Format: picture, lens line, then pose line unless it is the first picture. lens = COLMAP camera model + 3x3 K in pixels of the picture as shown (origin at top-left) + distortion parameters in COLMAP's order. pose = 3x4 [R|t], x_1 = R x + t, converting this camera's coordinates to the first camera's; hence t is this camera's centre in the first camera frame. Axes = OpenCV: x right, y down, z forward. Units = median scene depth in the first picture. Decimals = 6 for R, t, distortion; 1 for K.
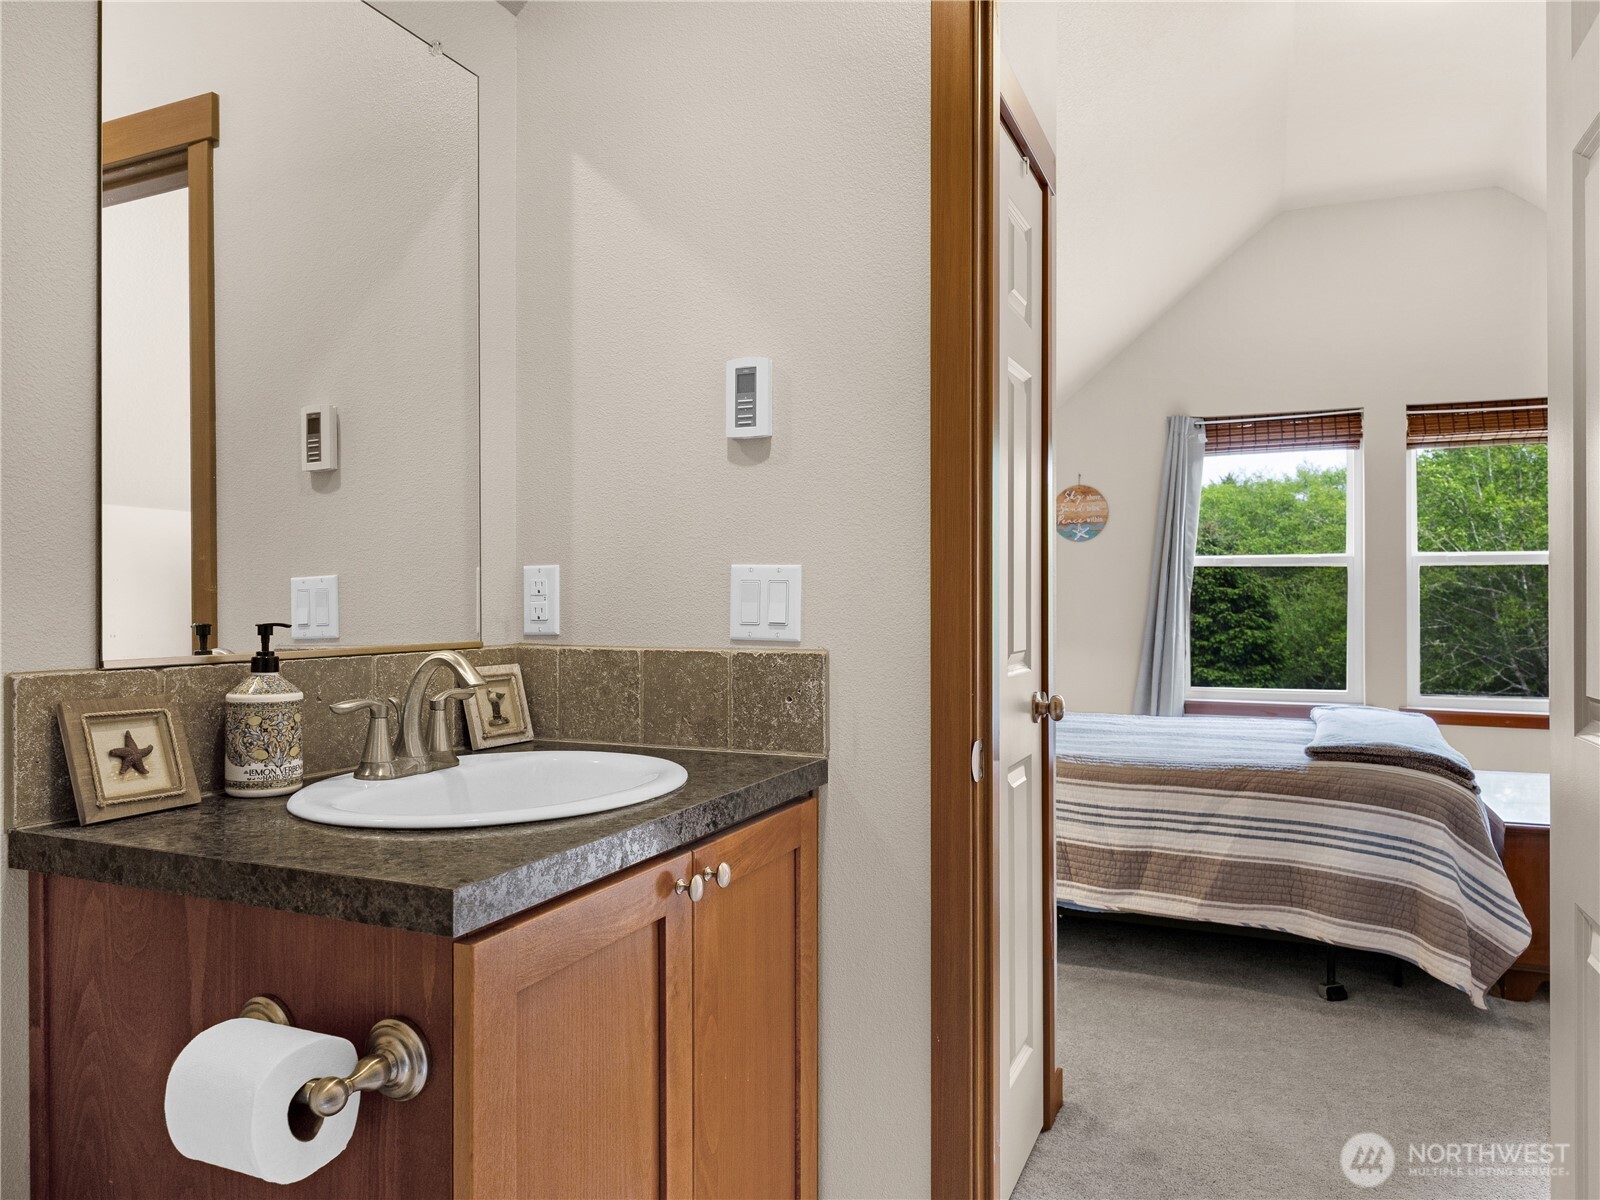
lens RADIAL K [[1117.0, 0, 809.3], [0, 1117.0, 561.8], [0, 0, 1]] dist [-0.024169, 0.005167]
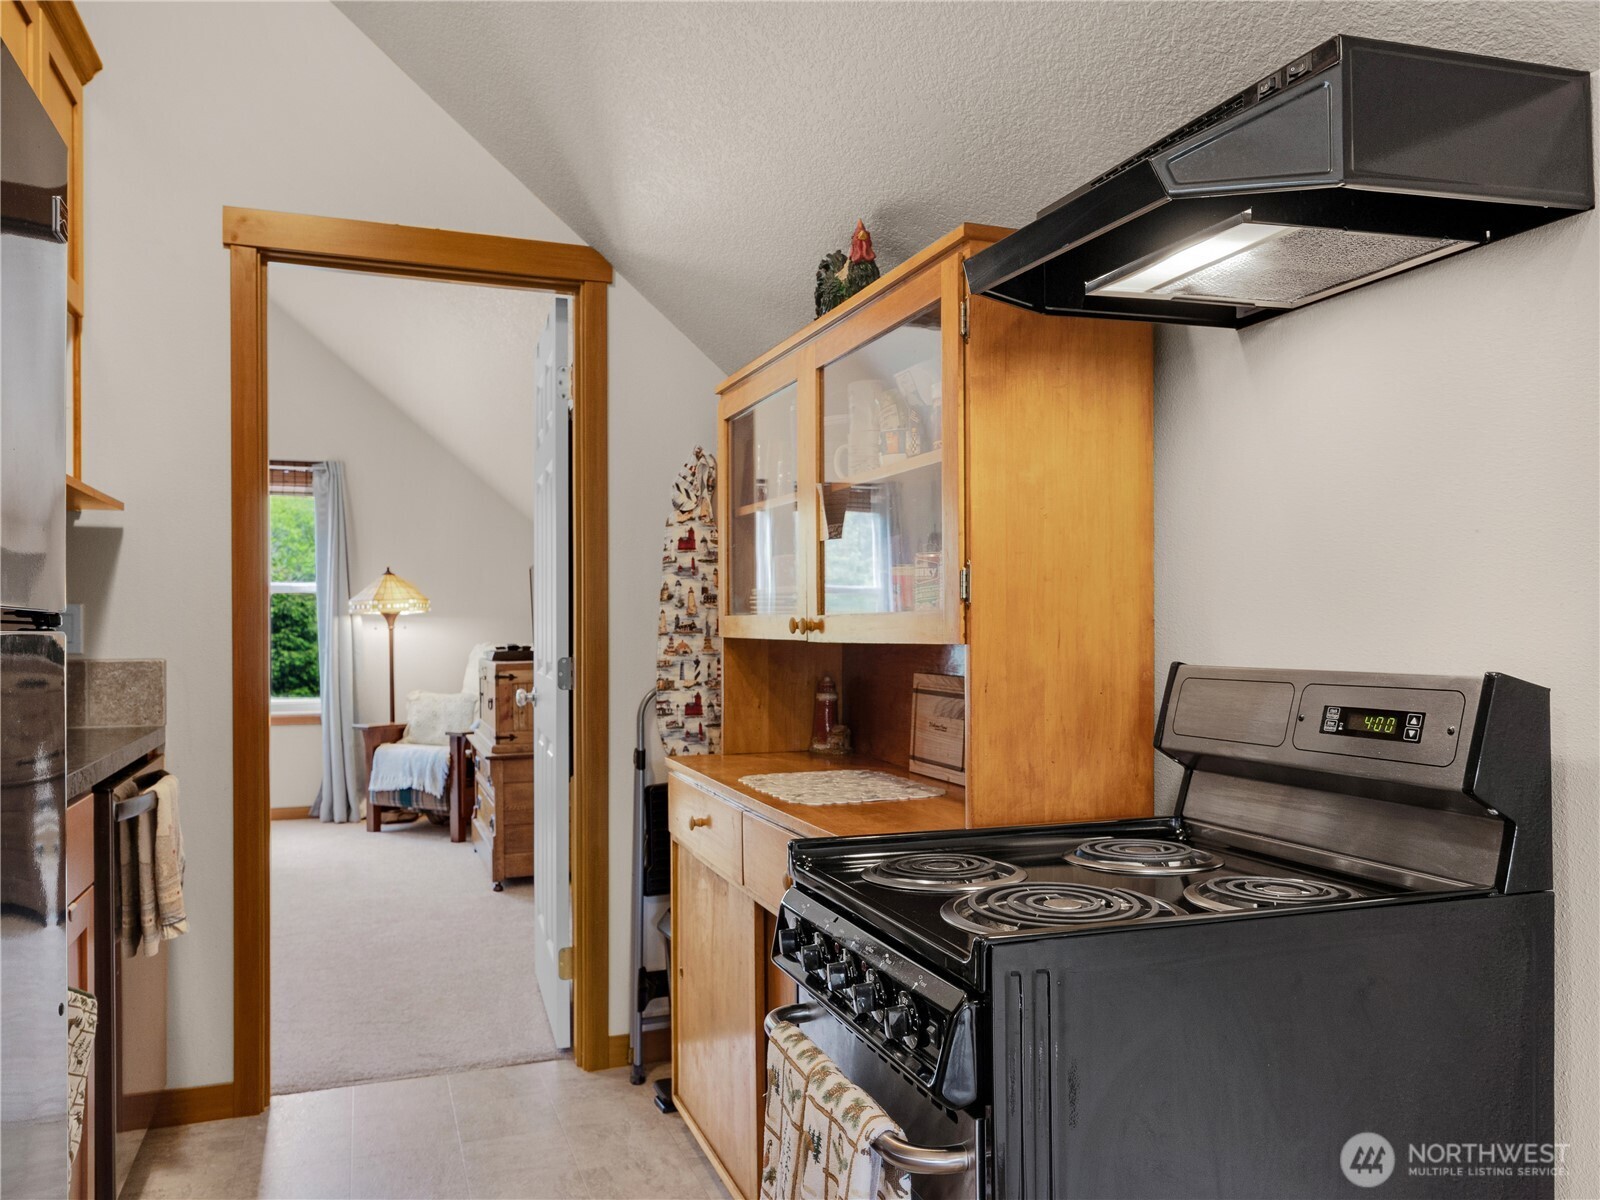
lens RADIAL K [[1191.4, 0, 797.7], [0, 1191.4, 625.9], [0, 0, 1]] dist [0.005573, 0.002600]
pose [[0.719892, -0.003867, 0.694076, 0.226018], [-0.024033, 0.999246, 0.030493, -0.026429], [-0.693670, -0.038632, 0.719256, -0.581890]]
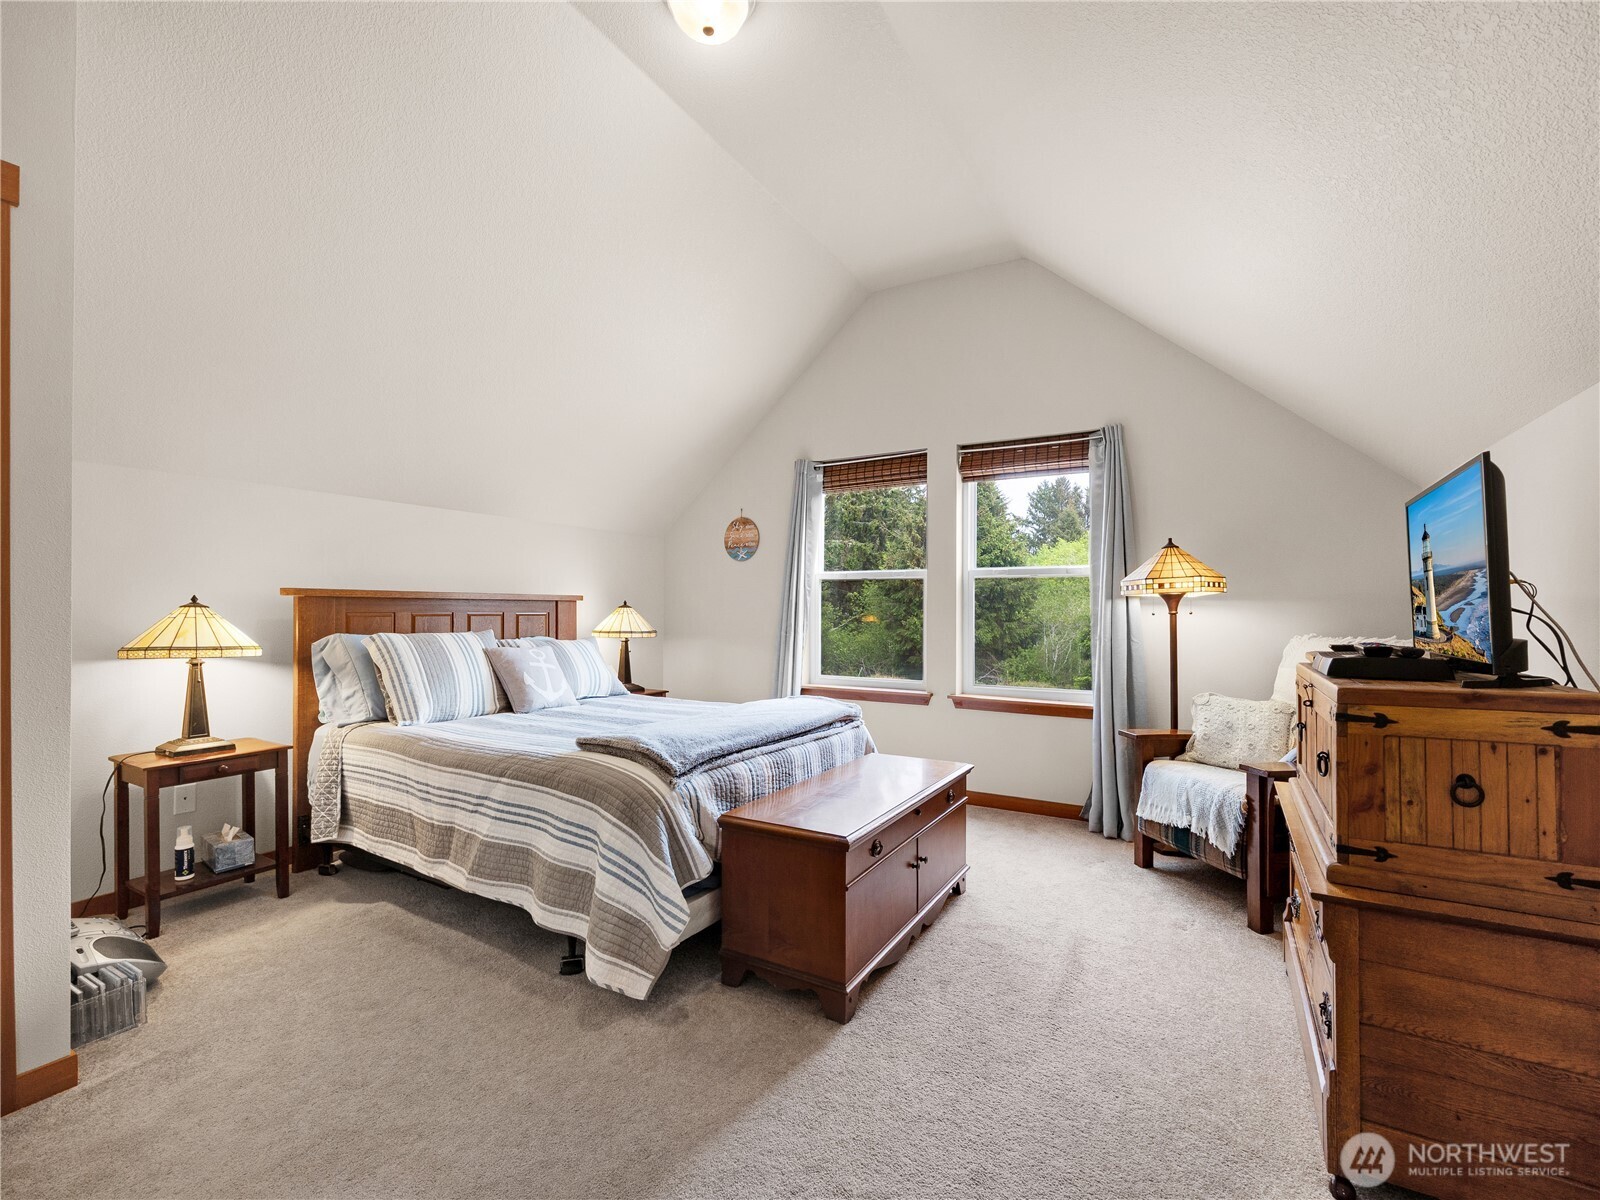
lens RADIAL K [[730.3, 0, 801.4], [0, 730.3, 613.4], [0, 0, 1]] dist [0.001884, 0.000443]
pose [[0.995735, 0.002820, -0.092216, 0.717625], [0.000931, 0.999174, 0.040616, 0.014521], [0.092255, -0.040528, 0.994910, 0.302686]]
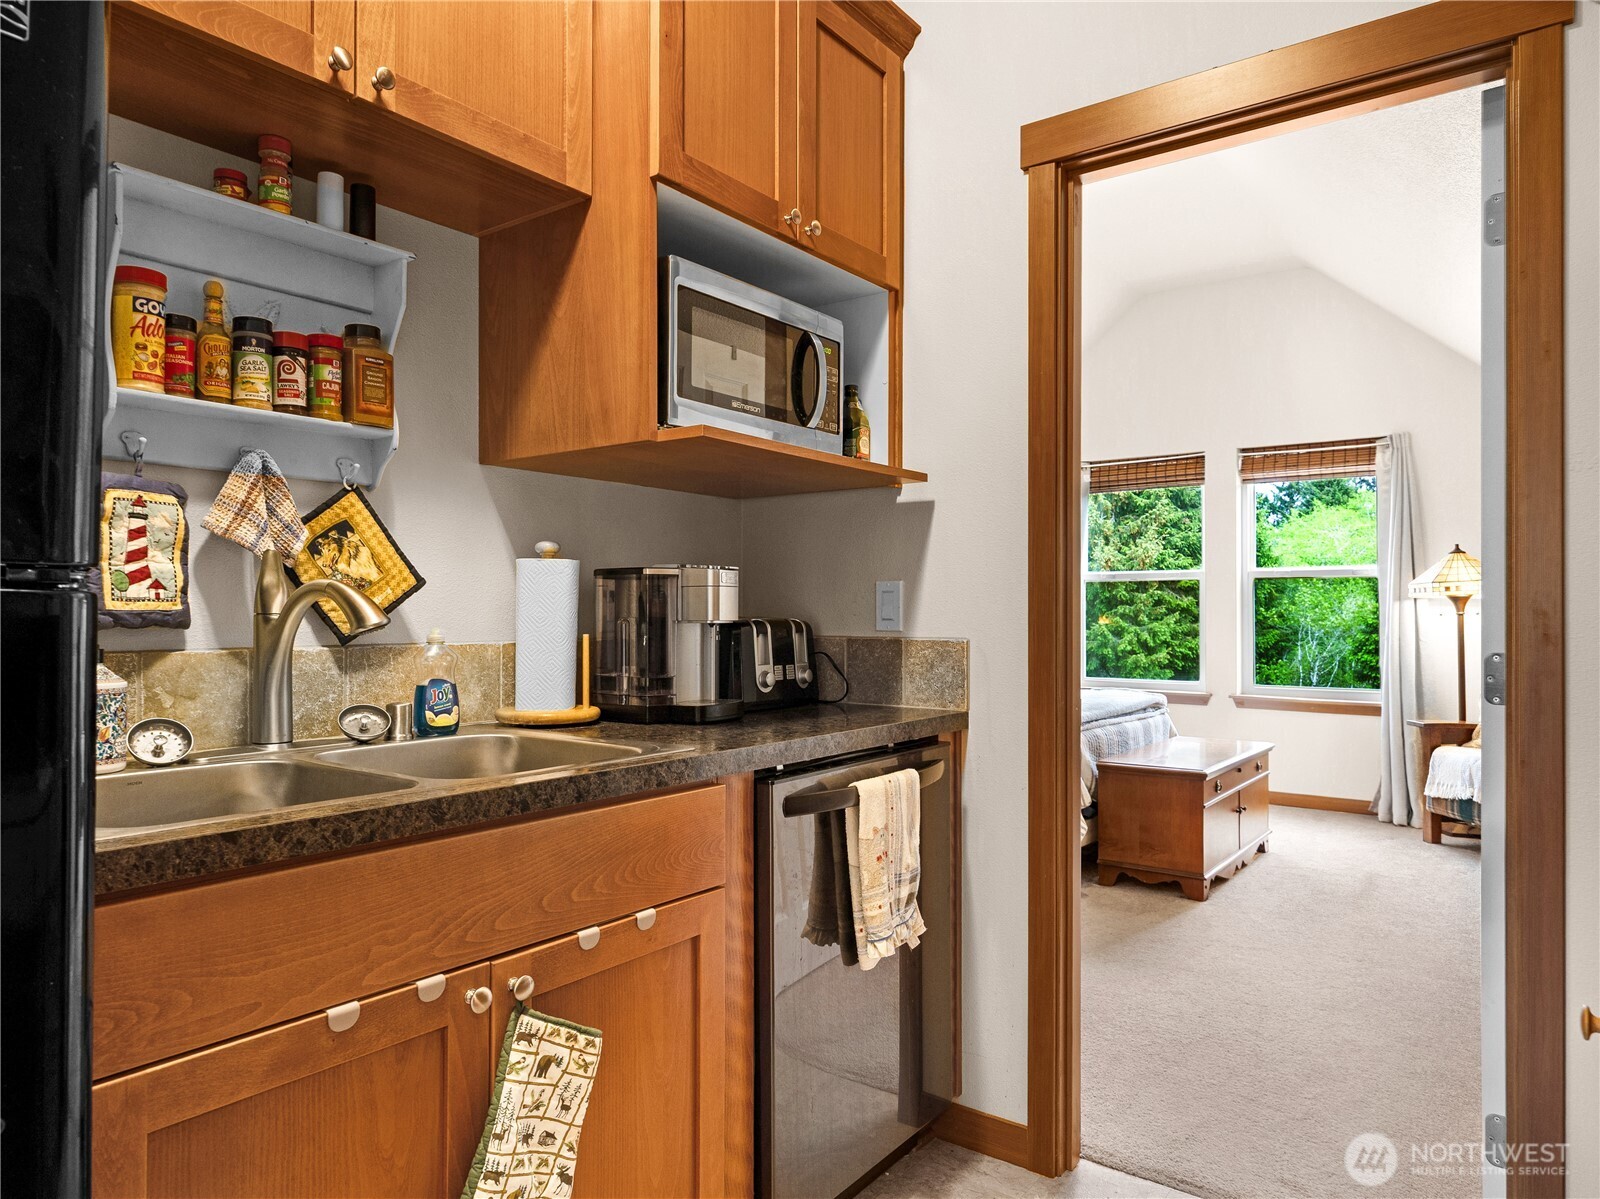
lens RADIAL K [[1034.0, 0, 802.2], [0, 1034.0, 604.4], [0, 0, 1]] dist [-0.000562, -0.001226]
pose [[0.976820, 0.000099, -0.214064, 0.505371], [0.006552, 0.999518, 0.030362, -0.011286], [0.213964, -0.031061, 0.976348, -0.364271]]
